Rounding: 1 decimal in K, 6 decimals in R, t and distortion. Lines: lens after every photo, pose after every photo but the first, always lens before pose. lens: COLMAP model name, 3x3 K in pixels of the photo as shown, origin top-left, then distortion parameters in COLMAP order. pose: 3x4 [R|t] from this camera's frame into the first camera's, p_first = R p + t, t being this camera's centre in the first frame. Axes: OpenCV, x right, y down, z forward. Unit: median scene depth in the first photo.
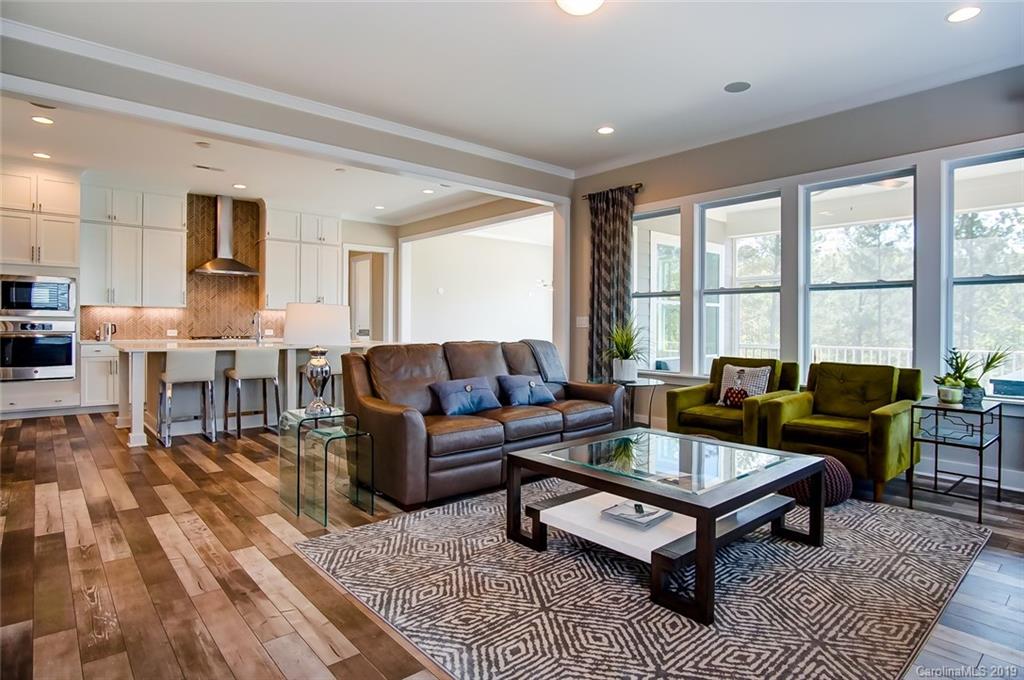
lens RADIAL K [[553.2, 0, 508.1], [0, 553.2, 331.7], [0, 0, 1]] dist [-0.031655, 0.003129]
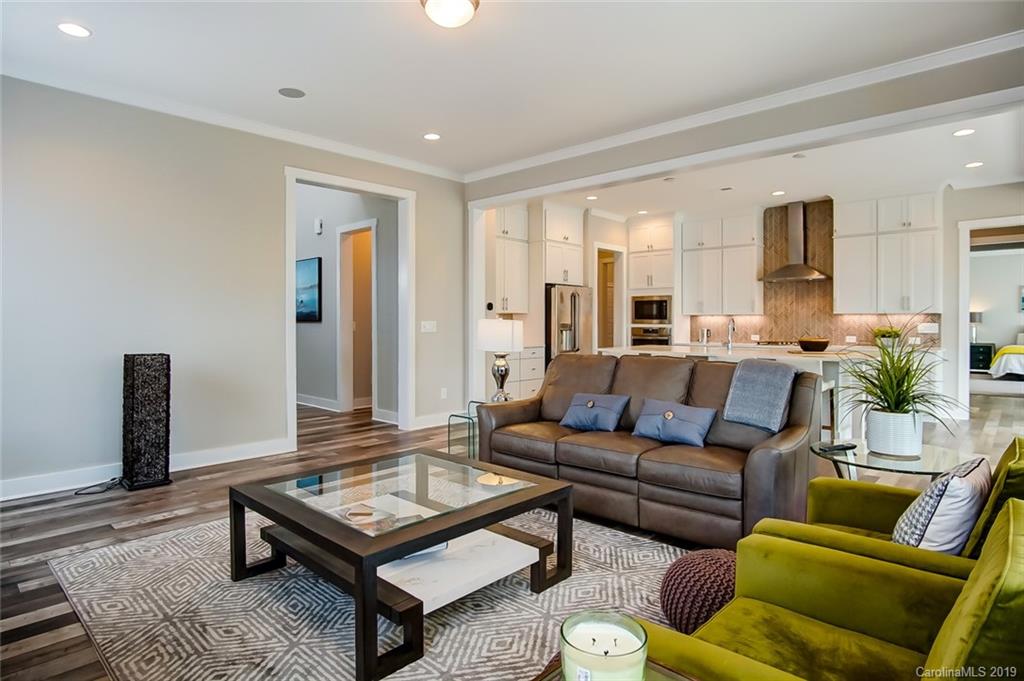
lens RADIAL K [[553.2, 0, 510.1], [0, 553.2, 324.7], [0, 0, 1]] dist [-0.031655, 0.003129]
pose [[0.107492, -0.000264, -0.994206, 0.560375], [-0.012979, 0.999914, -0.001669, -0.020004], [0.994121, 0.013083, 0.107479, 0.495275]]
